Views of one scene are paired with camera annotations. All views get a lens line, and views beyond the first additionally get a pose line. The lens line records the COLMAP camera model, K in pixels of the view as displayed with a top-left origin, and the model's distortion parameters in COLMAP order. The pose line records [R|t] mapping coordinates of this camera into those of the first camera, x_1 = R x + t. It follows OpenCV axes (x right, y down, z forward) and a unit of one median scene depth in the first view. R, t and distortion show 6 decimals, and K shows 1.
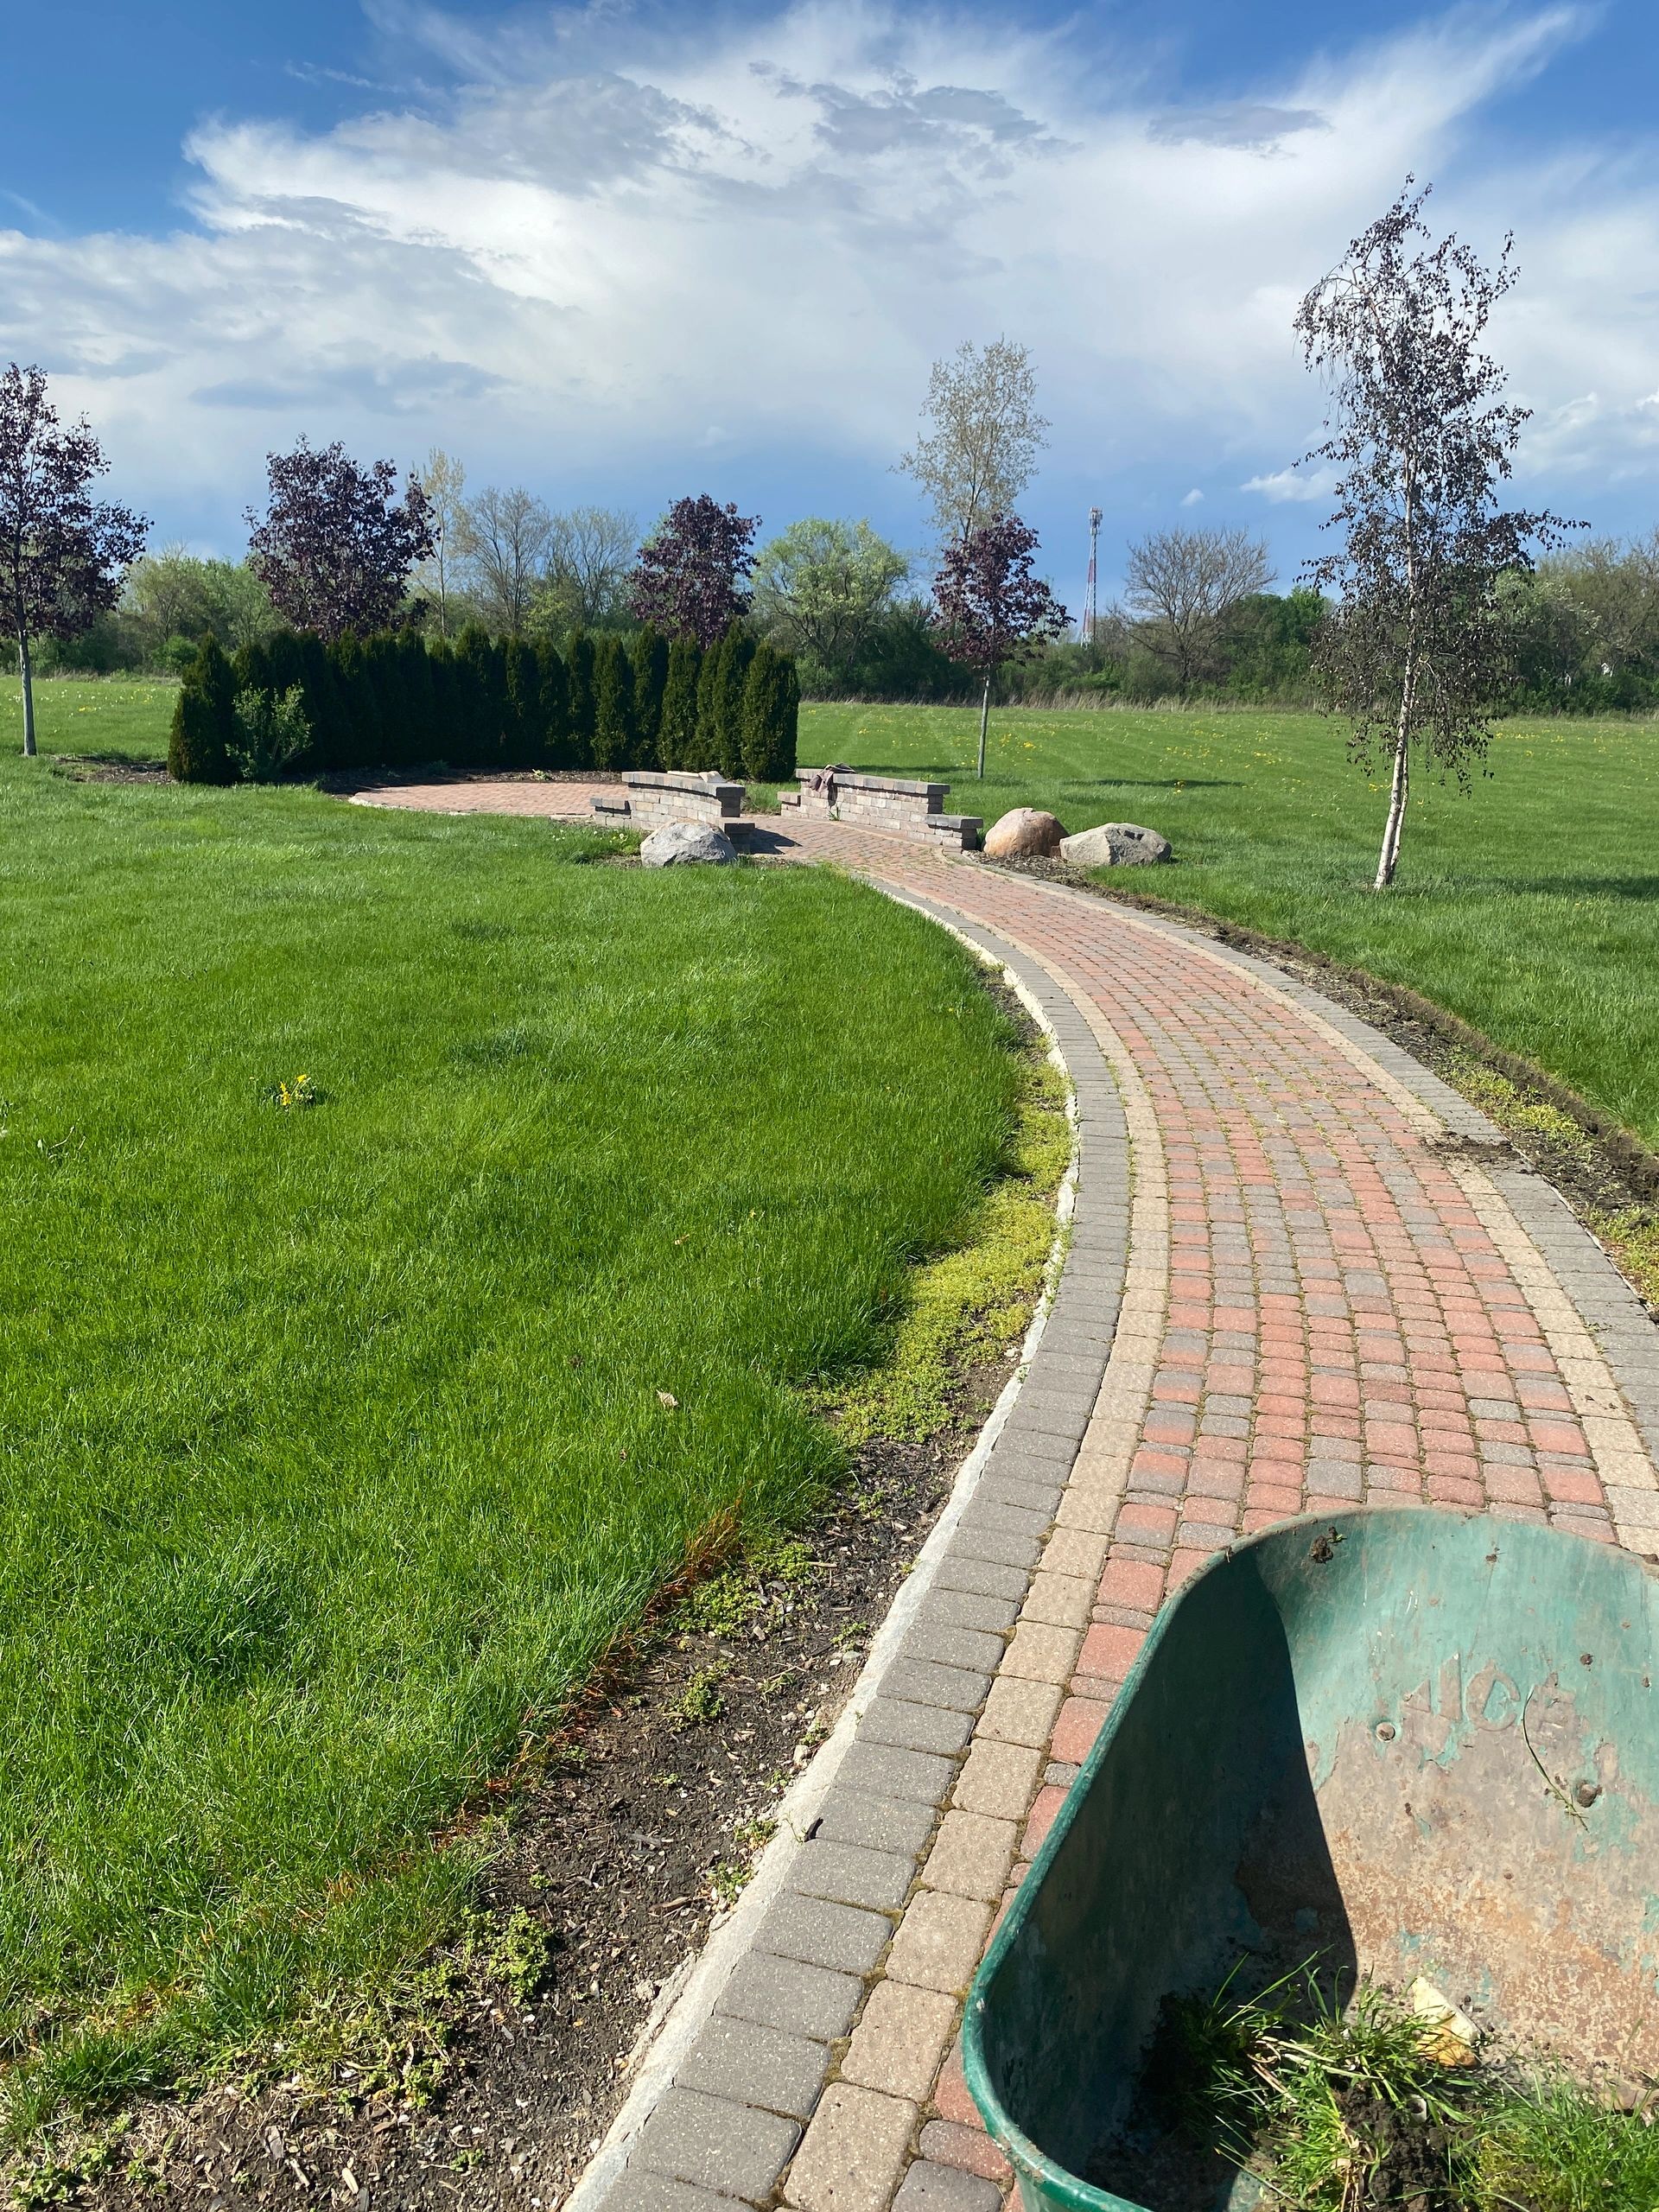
lens RADIAL K [[1783.0, 0, 839.4], [0, 1783.0, 1162.1], [0, 0, 1]] dist [0.126491, -0.199076]
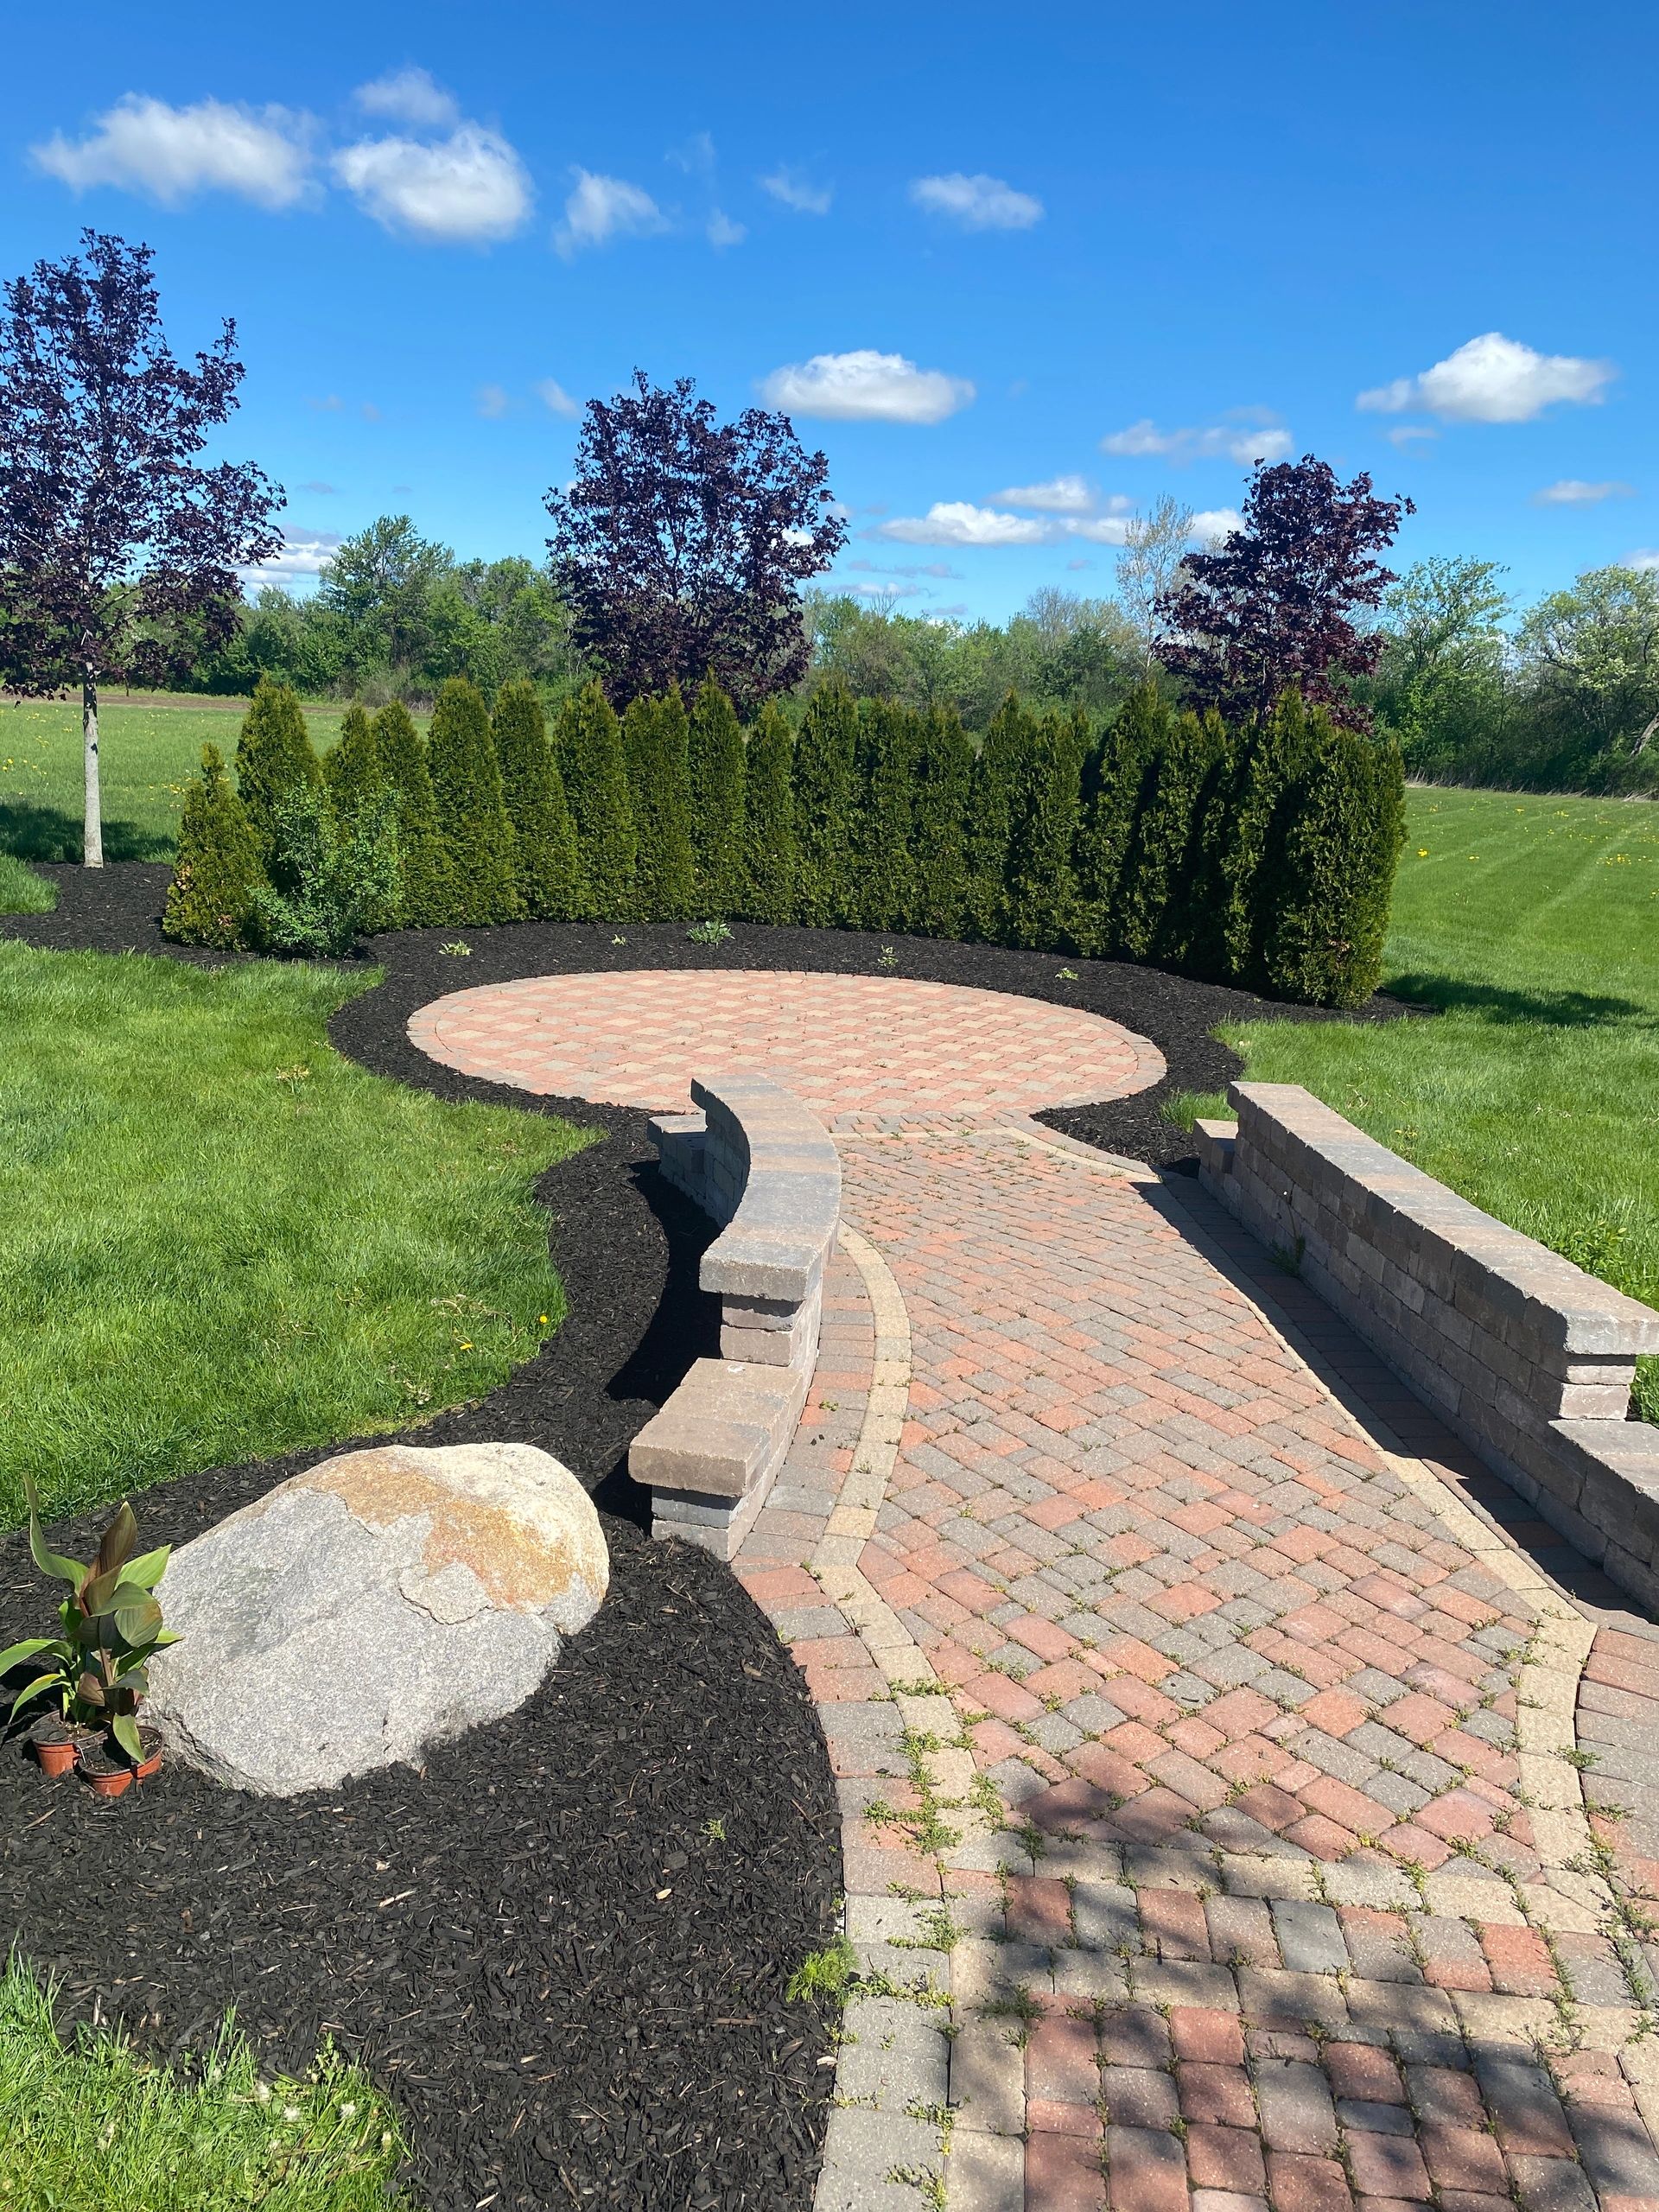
lens RADIAL K [[1783.0, 0, 839.4], [0, 1783.0, 1162.1], [0, 0, 1]] dist [0.126491, -0.199076]
pose [[0.916910, 0.131507, -0.376804, 0.030604], [-0.144528, 0.989480, -0.006357, -0.145970], [0.372004, 0.060288, 0.926271, 0.490514]]
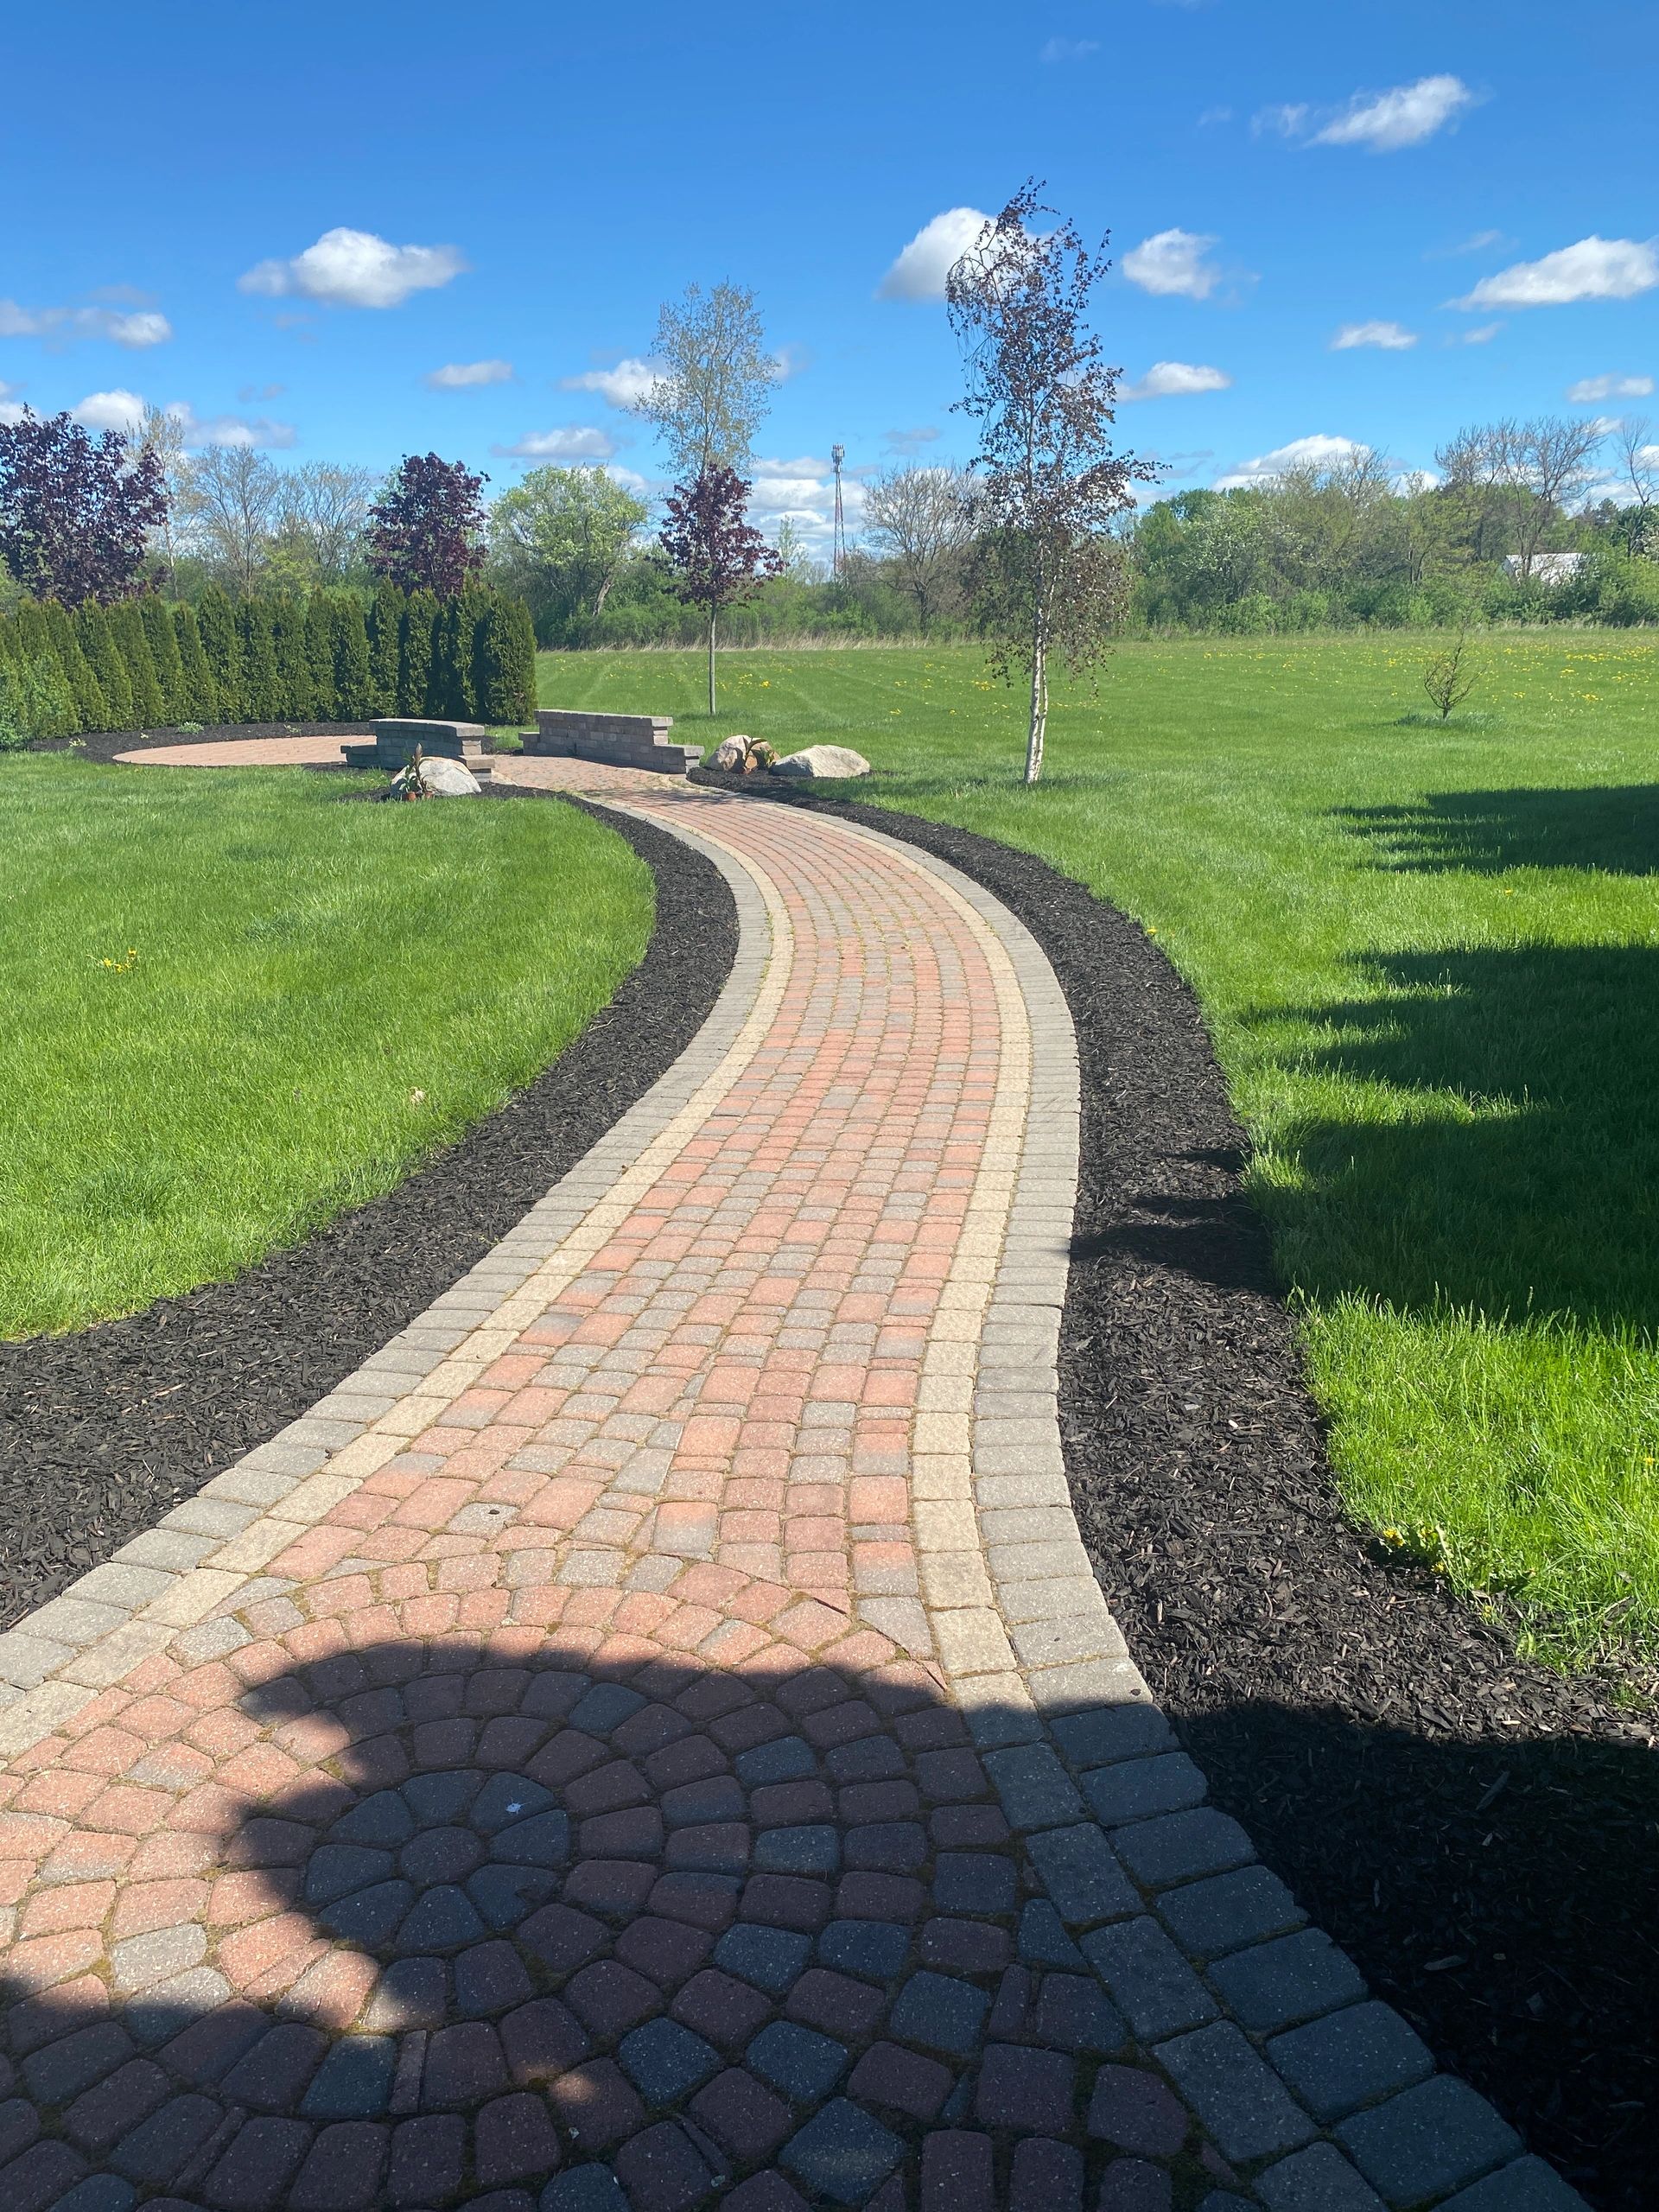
lens RADIAL K [[1783.0, 0, 839.4], [0, 1783.0, 1162.1], [0, 0, 1]] dist [0.126491, -0.199076]
pose [[0.990596, -0.077574, 0.112707, 0.009699], [0.074358, 0.996703, 0.032470, 0.025285], [-0.114854, -0.023784, 0.993098, -0.087287]]
